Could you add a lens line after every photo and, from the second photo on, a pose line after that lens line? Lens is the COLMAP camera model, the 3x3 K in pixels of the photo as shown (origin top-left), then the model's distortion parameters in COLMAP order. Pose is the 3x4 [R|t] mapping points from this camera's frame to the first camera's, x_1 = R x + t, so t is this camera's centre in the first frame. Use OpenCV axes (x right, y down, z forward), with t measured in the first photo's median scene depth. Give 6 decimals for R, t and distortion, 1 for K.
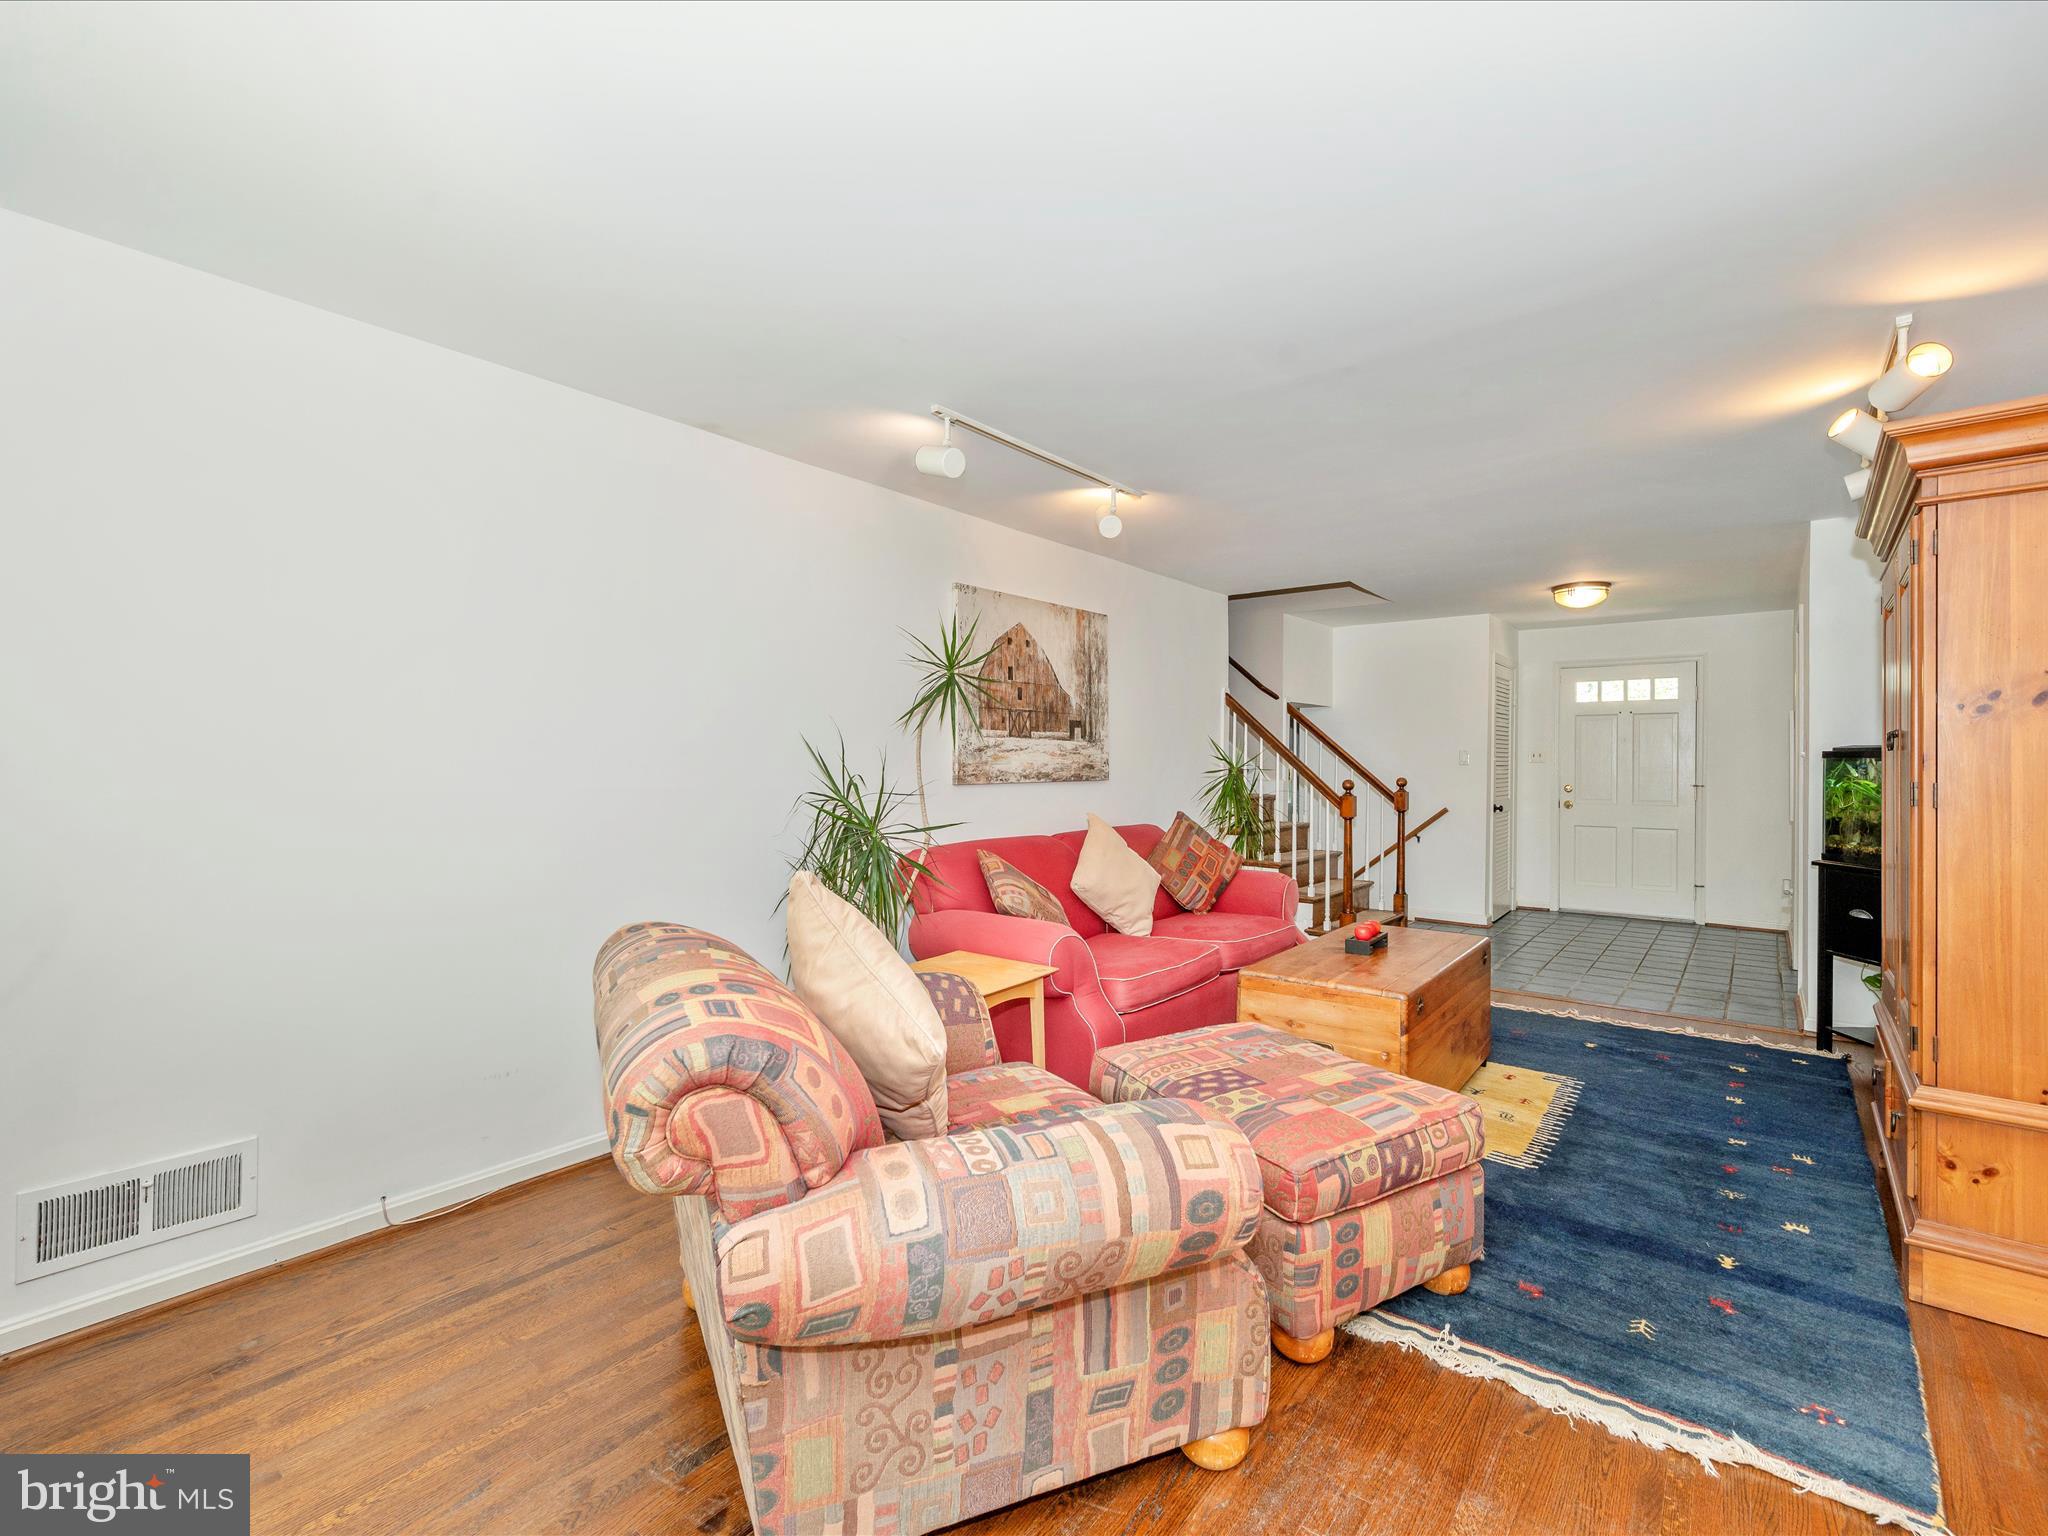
lens RADIAL K [[919.3, 0, 1017.4], [0, 919.3, 760.3], [0, 0, 1]] dist [0.001988, -0.000122]
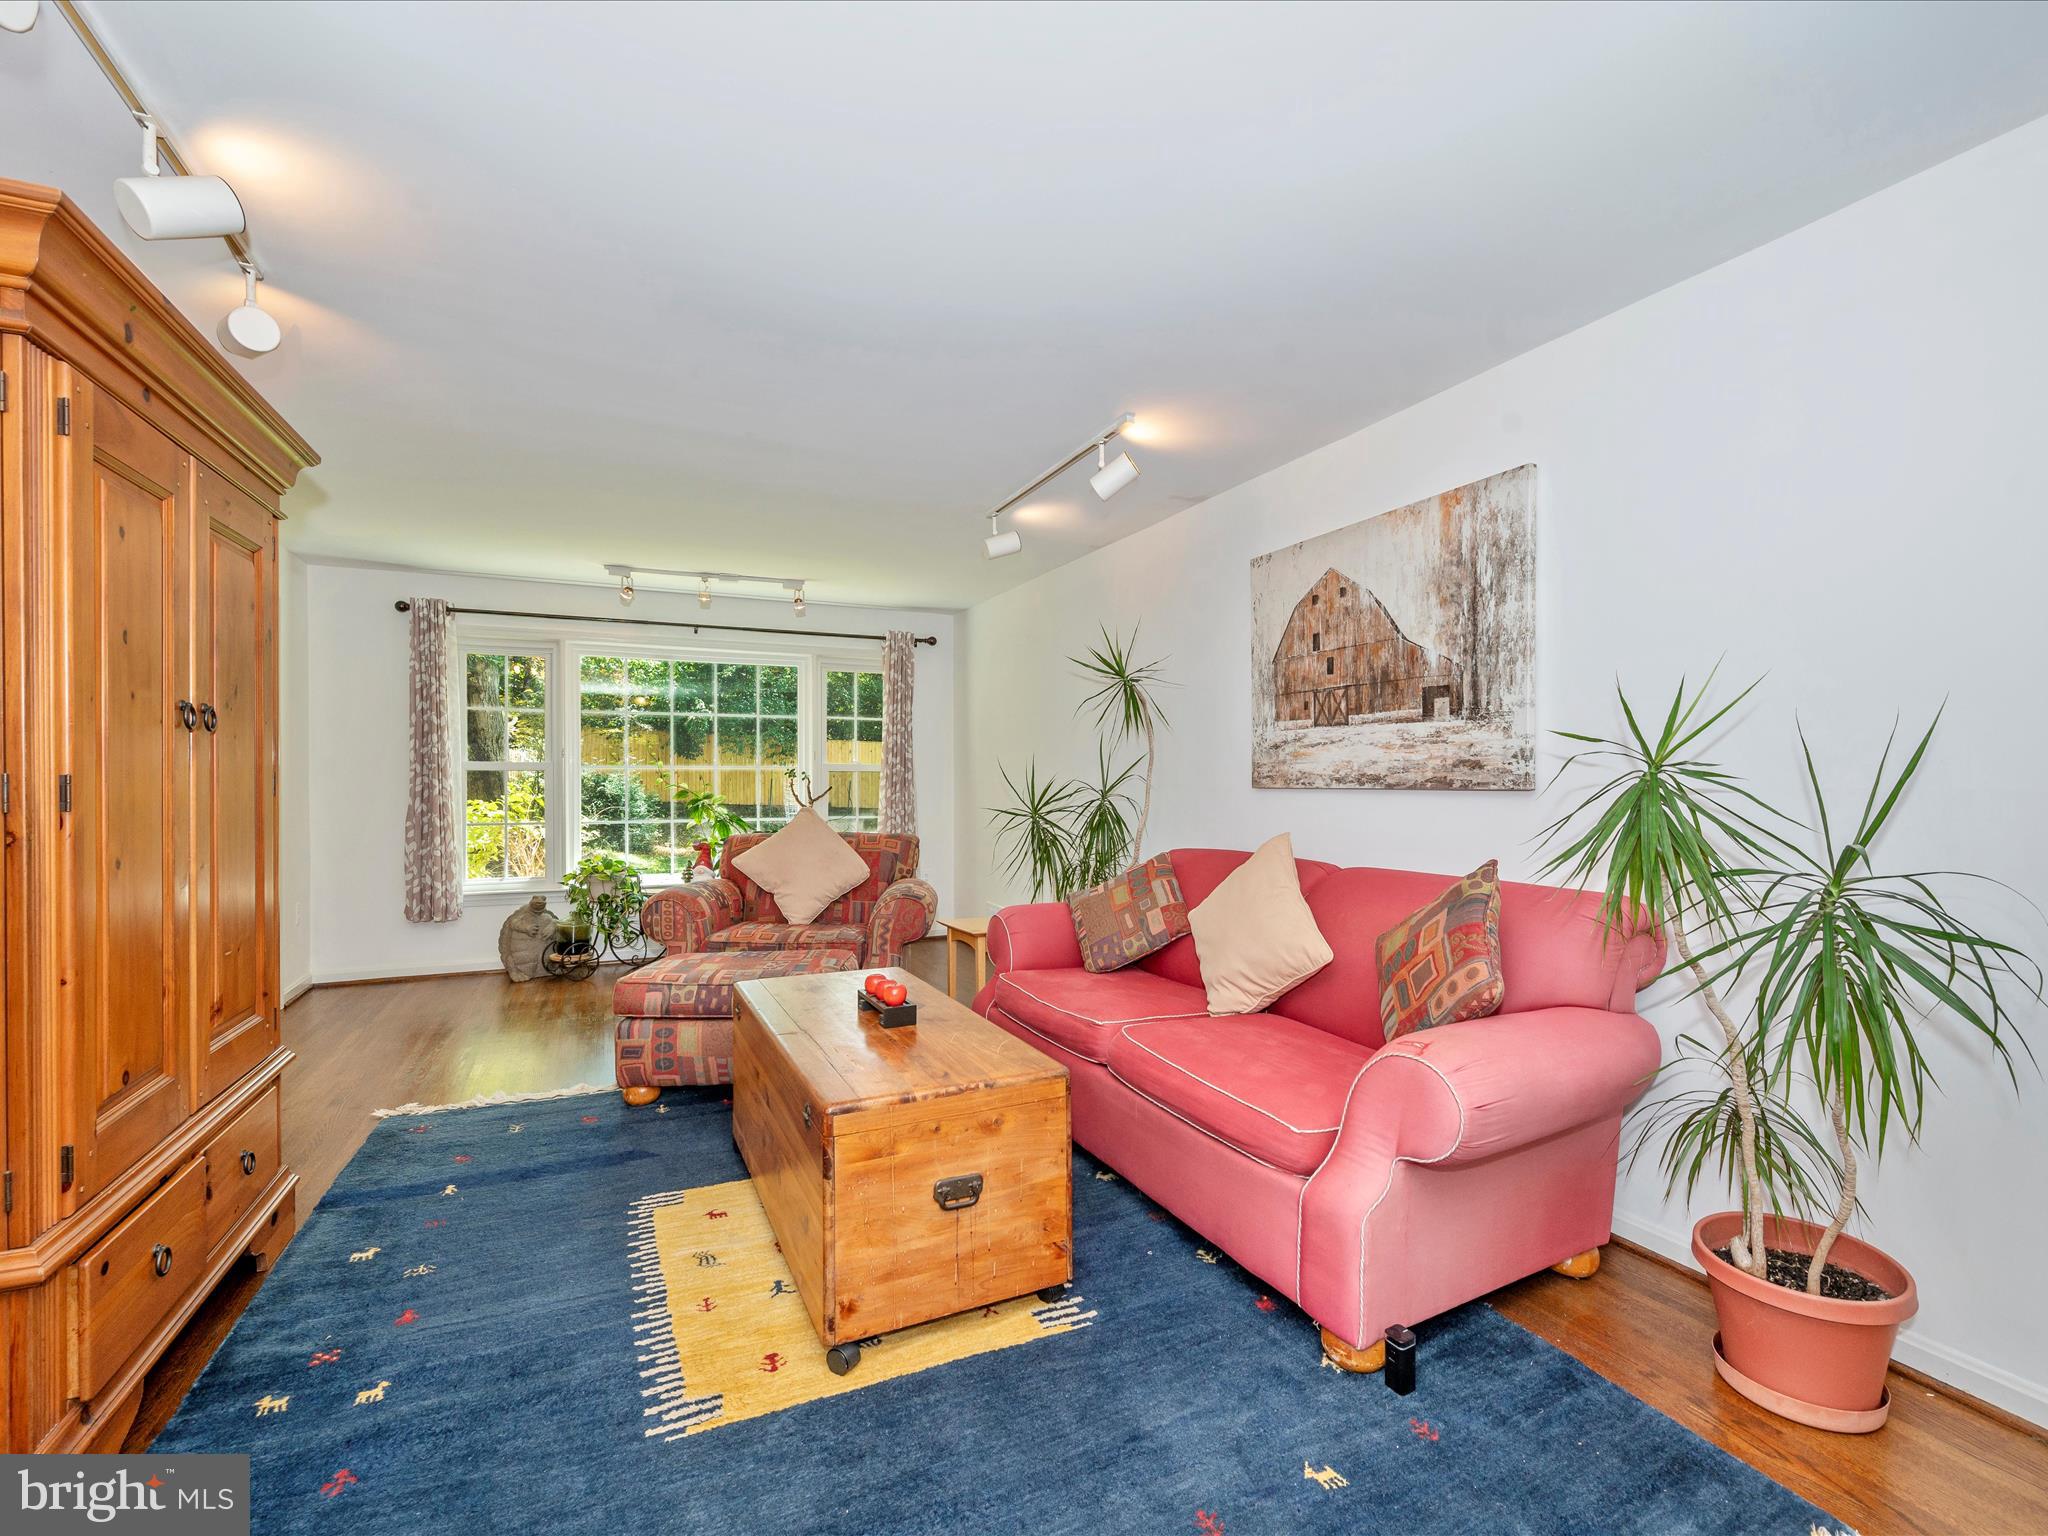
lens RADIAL K [[919.3, 0, 1020.4], [0, 919.3, 776.3], [0, 0, 1]] dist [0.001988, -0.000122]
pose [[-0.444829, -0.006934, -0.895589, 0.738757], [-0.002762, 0.999976, -0.006370, 0.019509], [0.895611, -0.000360, -0.444837, 1.069978]]
